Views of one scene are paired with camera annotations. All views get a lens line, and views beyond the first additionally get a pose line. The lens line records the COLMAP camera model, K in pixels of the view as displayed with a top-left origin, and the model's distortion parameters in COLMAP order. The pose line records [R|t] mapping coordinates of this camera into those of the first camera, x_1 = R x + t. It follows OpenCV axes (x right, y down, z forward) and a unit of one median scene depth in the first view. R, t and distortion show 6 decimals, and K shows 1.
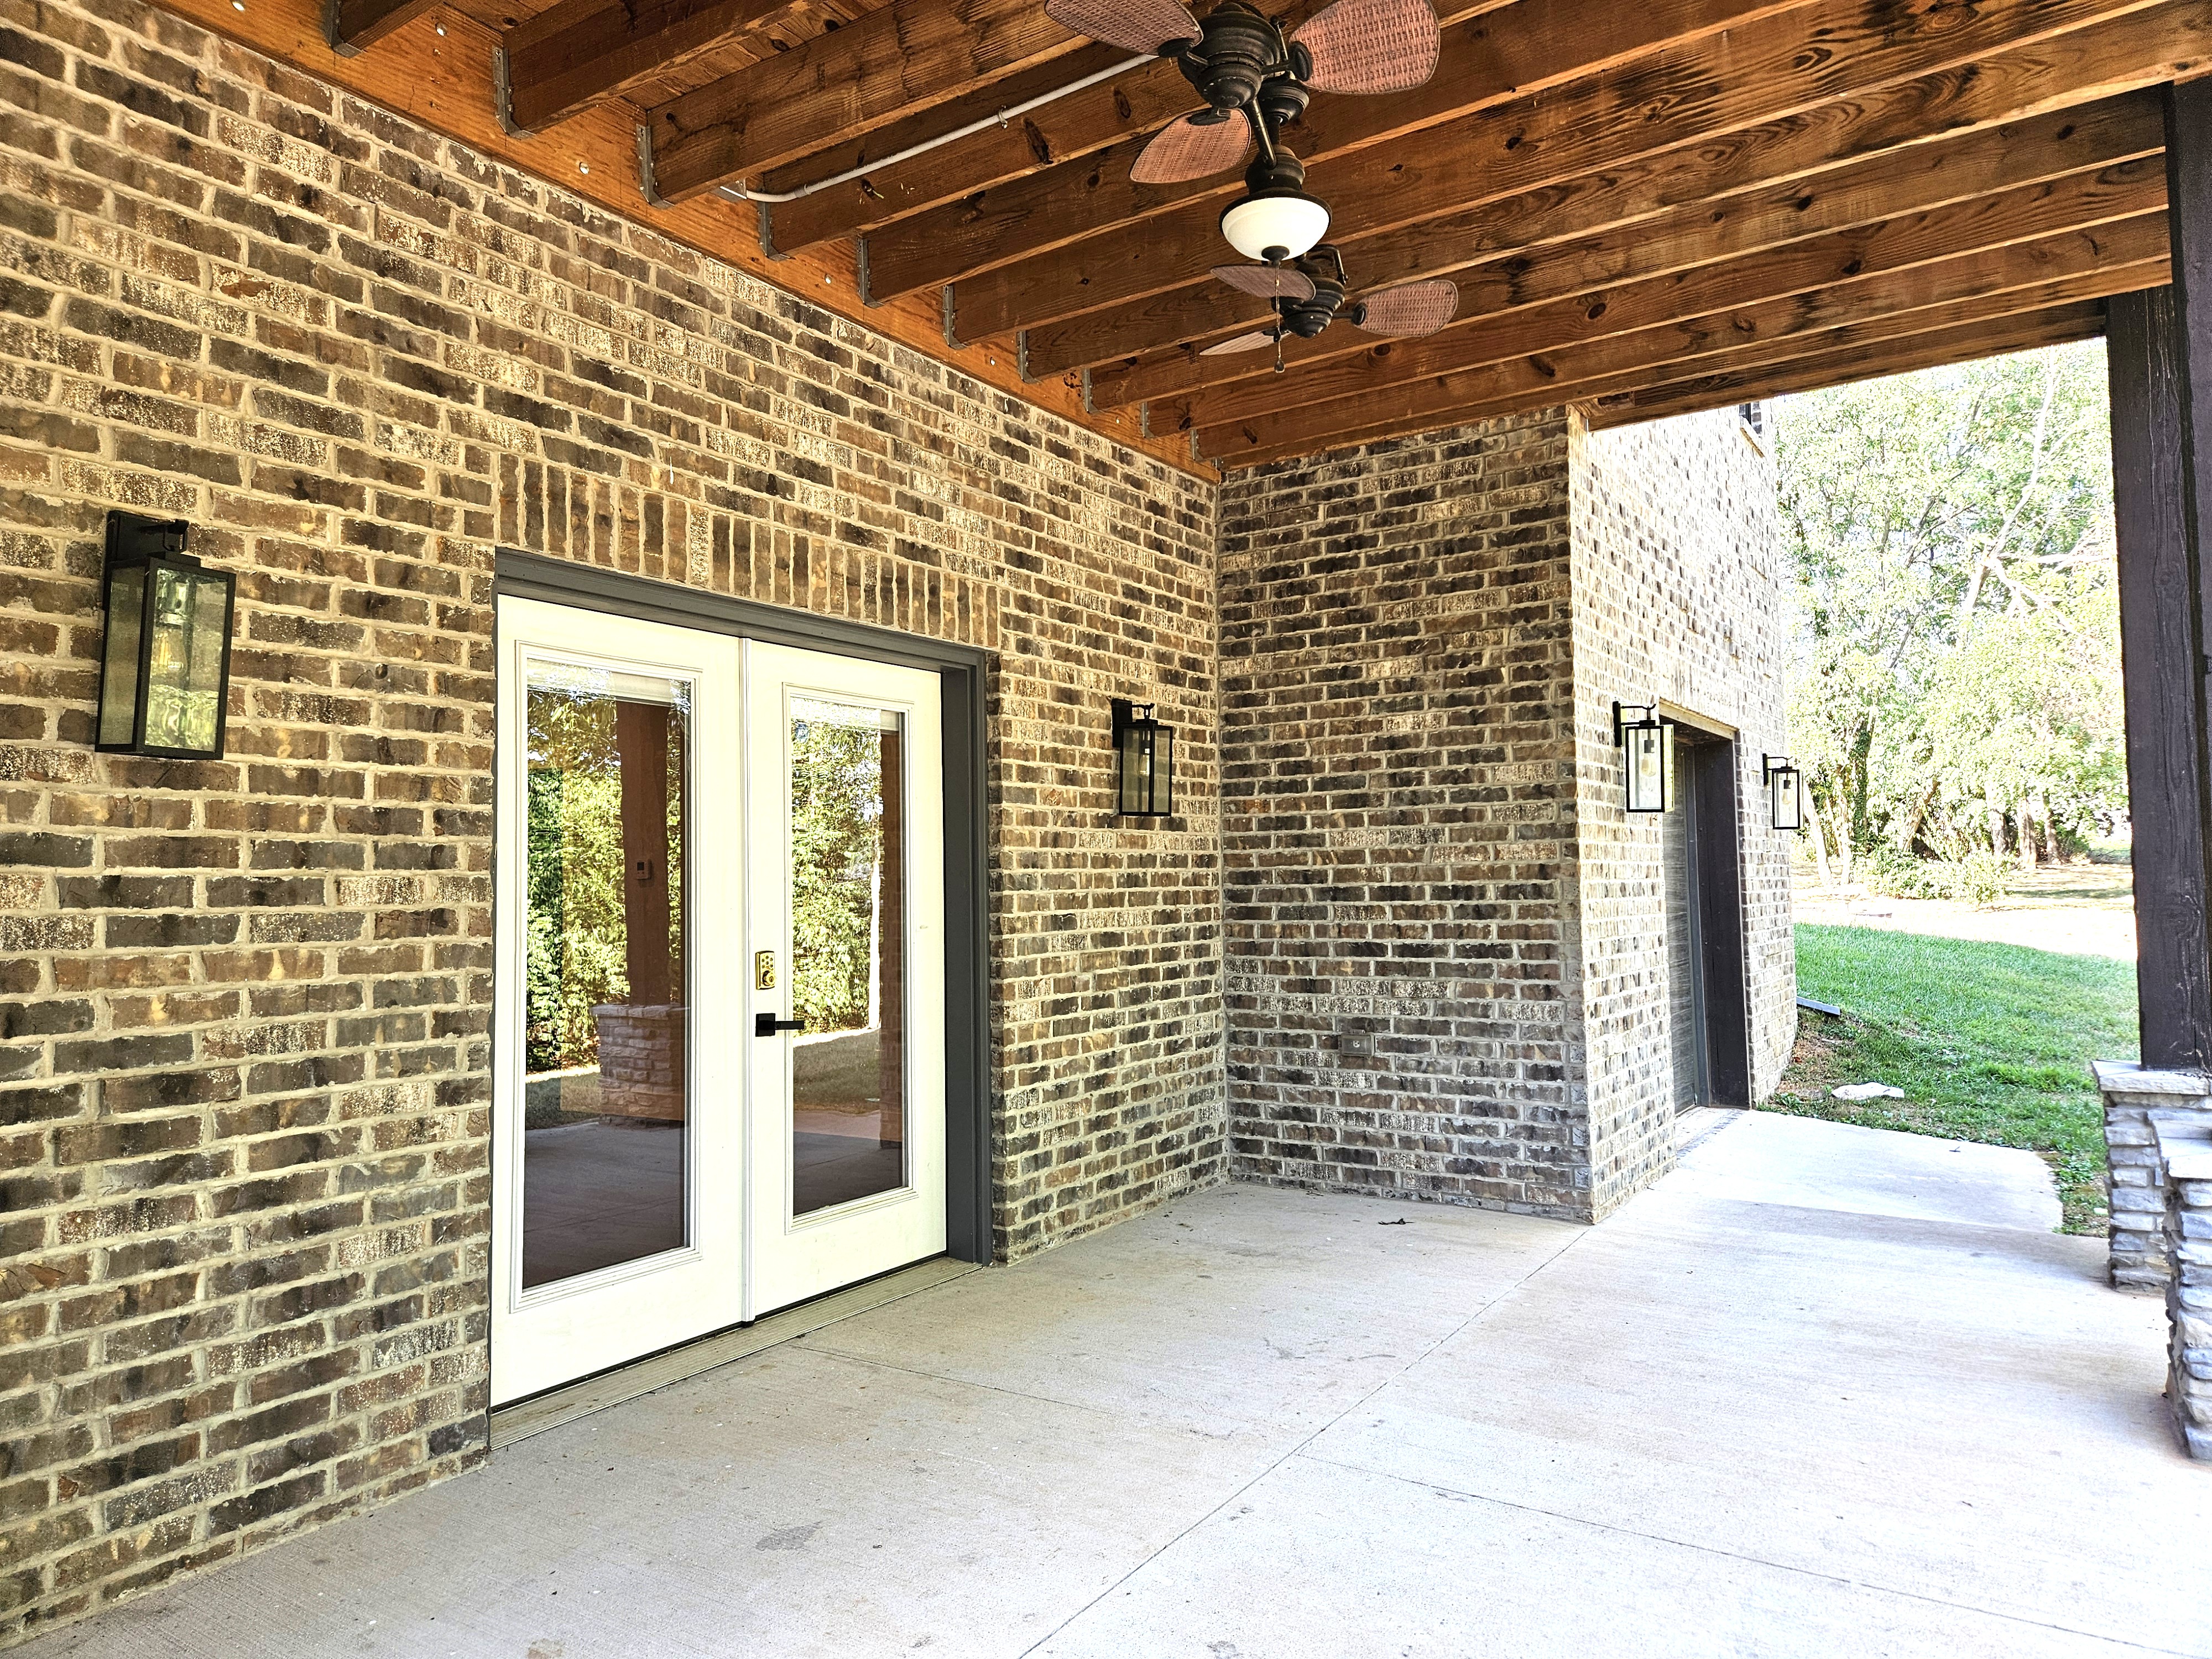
lens RADIAL K [[1471.5, 0, 1115.0], [0, 1471.5, 821.0], [0, 0, 1]] dist [0.078144, -0.070881]
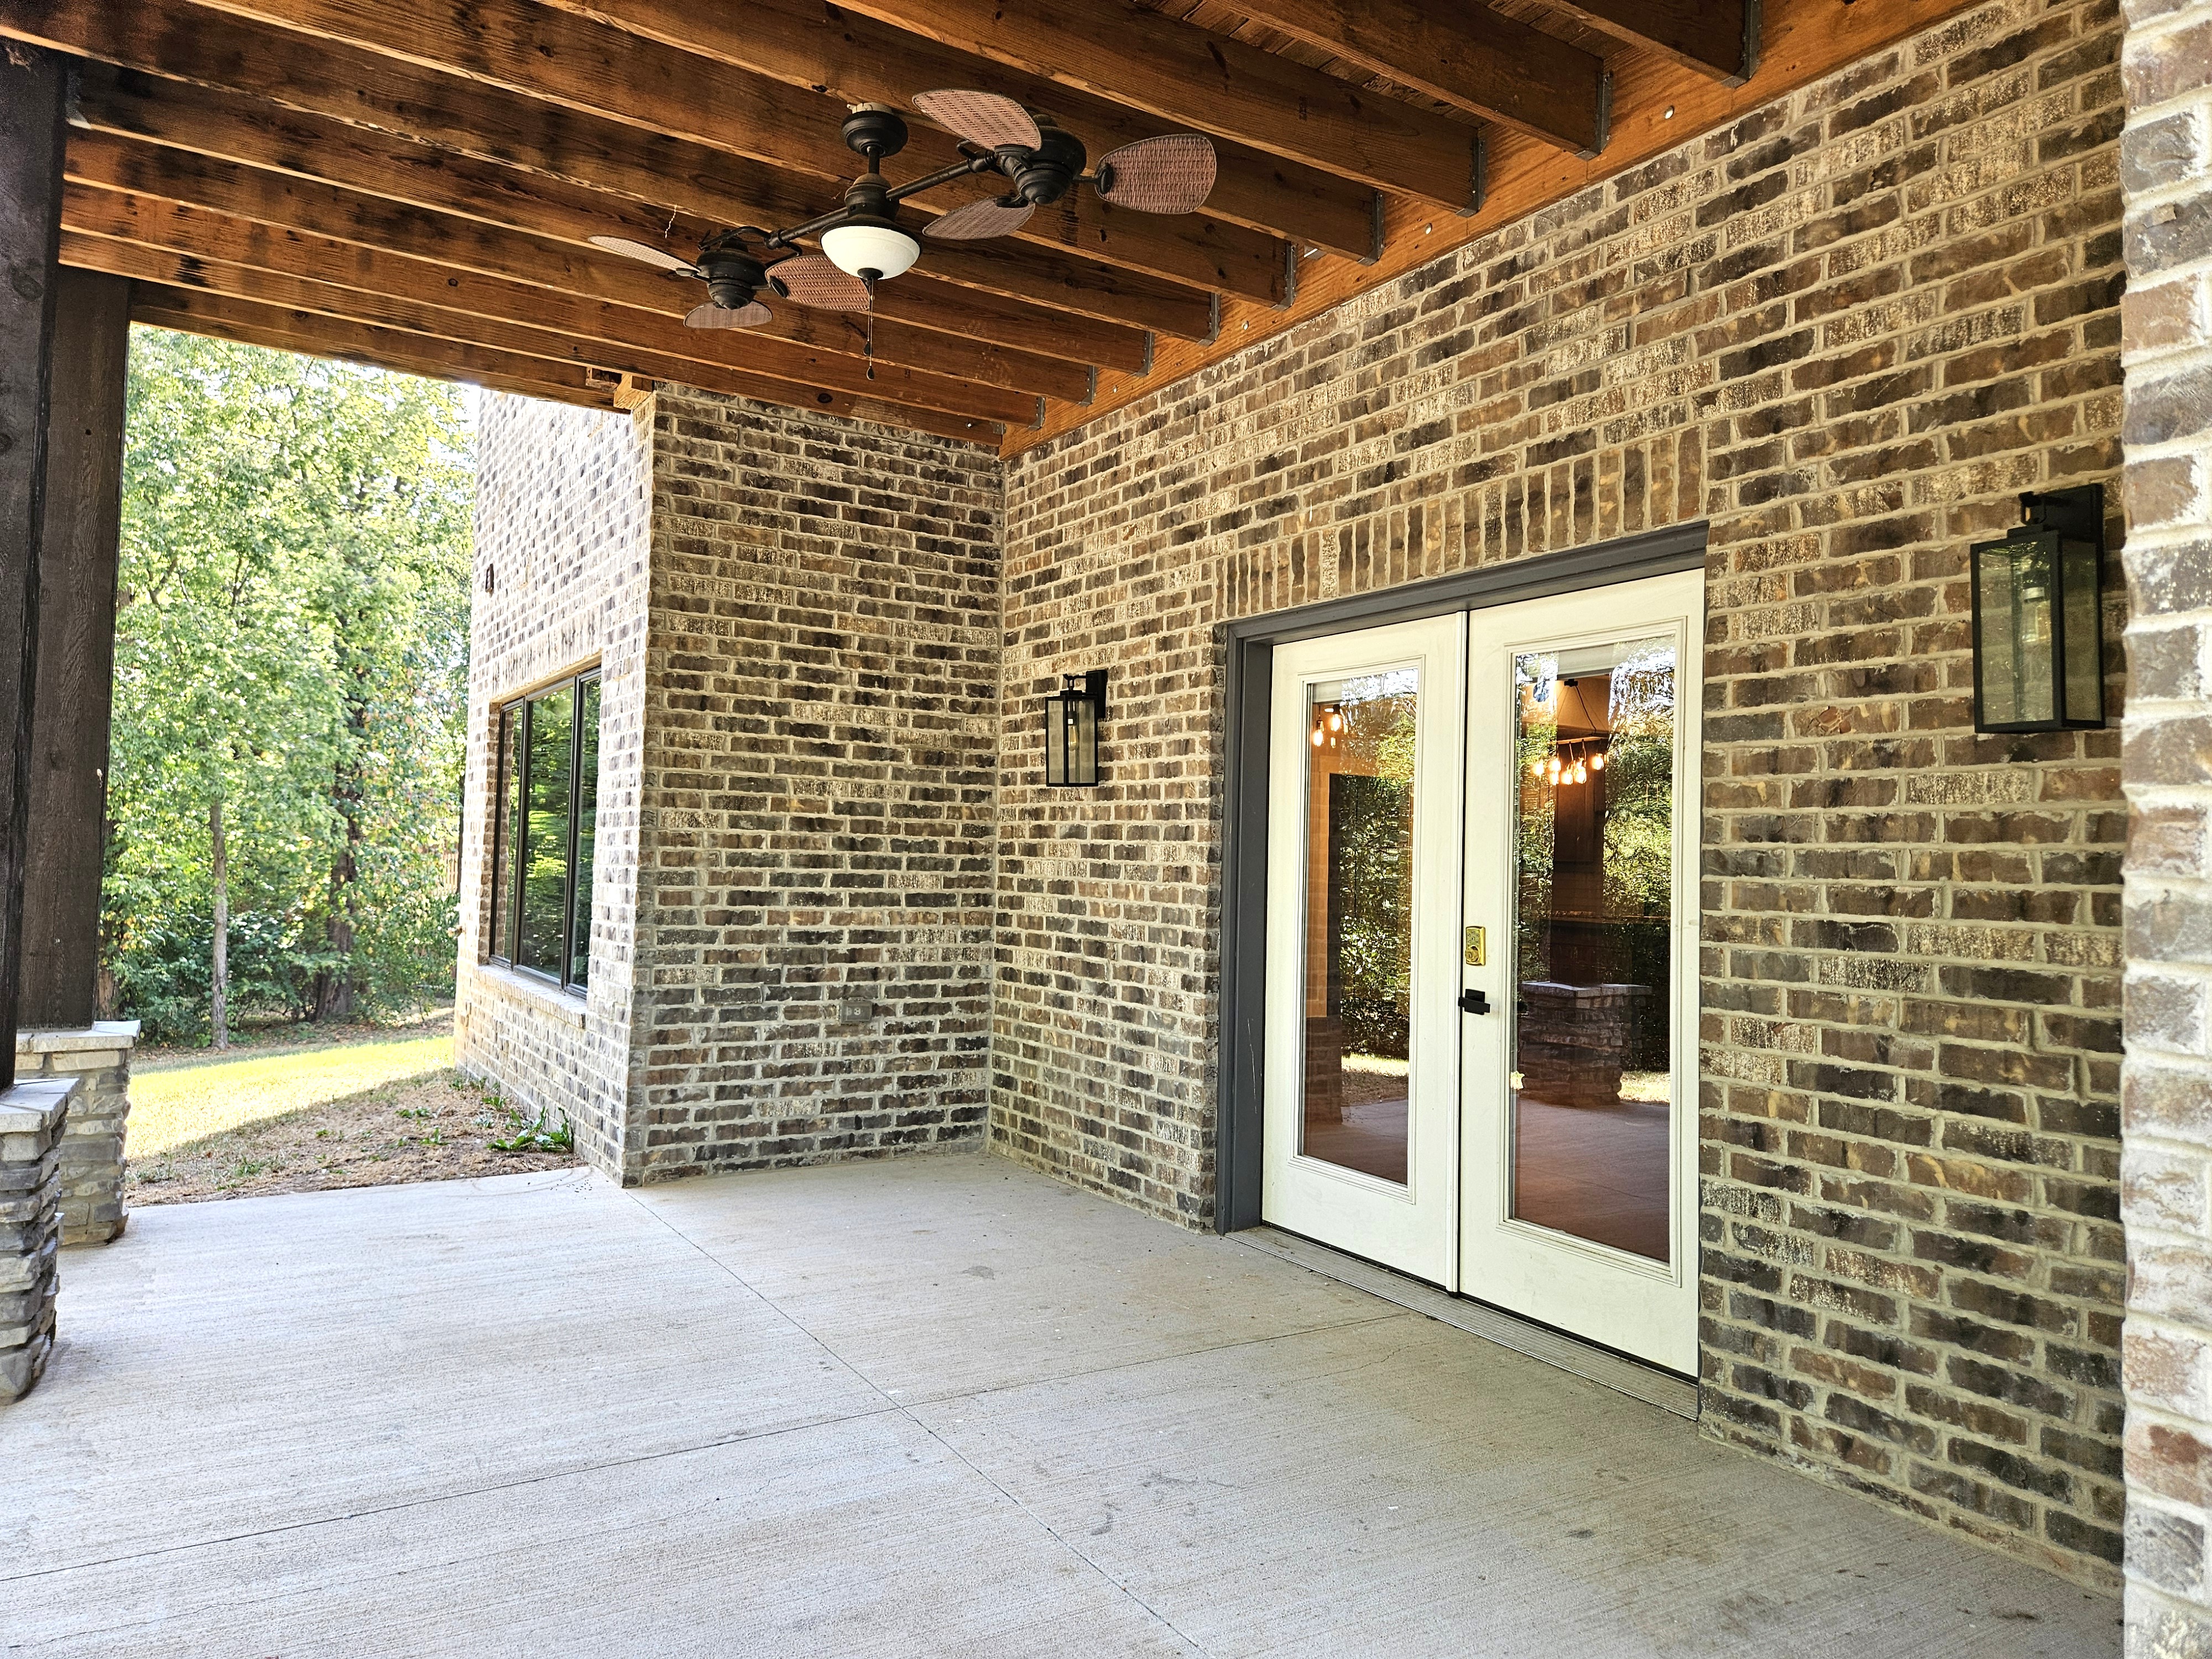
lens RADIAL K [[1471.5, 0, 1091.3], [0, 1471.5, 810.5], [0, 0, 1]] dist [0.078144, -0.070881]
pose [[-0.436579, -0.026008, -0.899290, 0.720730], [0.020666, 0.999028, -0.038925, 0.042523], [0.899429, -0.035579, -0.435617, 1.148423]]
